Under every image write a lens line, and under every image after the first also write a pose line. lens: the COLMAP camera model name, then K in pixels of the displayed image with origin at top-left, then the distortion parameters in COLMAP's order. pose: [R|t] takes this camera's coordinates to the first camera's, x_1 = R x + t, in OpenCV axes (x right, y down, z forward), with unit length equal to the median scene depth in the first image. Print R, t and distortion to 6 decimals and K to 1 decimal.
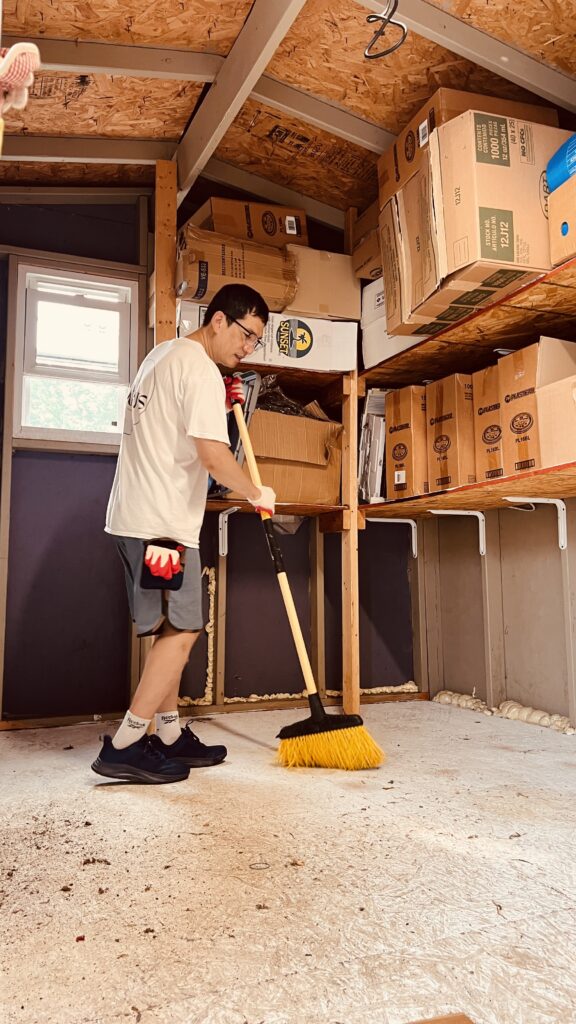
lens RADIAL K [[771.3, 0, 287.1], [0, 771.3, 509.2], [0, 0, 1]] dist [0.053184, -0.055235]
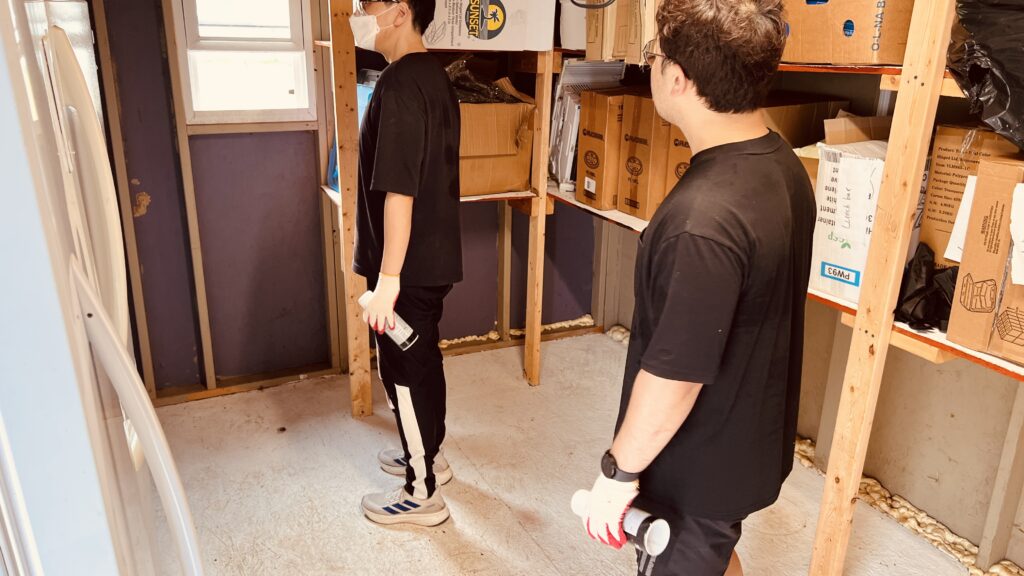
lens RADIAL K [[770.6, 0, 510.6], [0, 770.6, 289.4], [0, 0, 1]] dist [-0.004426, -0.055982]
pose [[0.998857, 0.007379, 0.047220, -0.001309], [-0.027949, 0.891640, 0.451882, -0.338868], [-0.038769, -0.452686, 0.890827, 0.057455]]
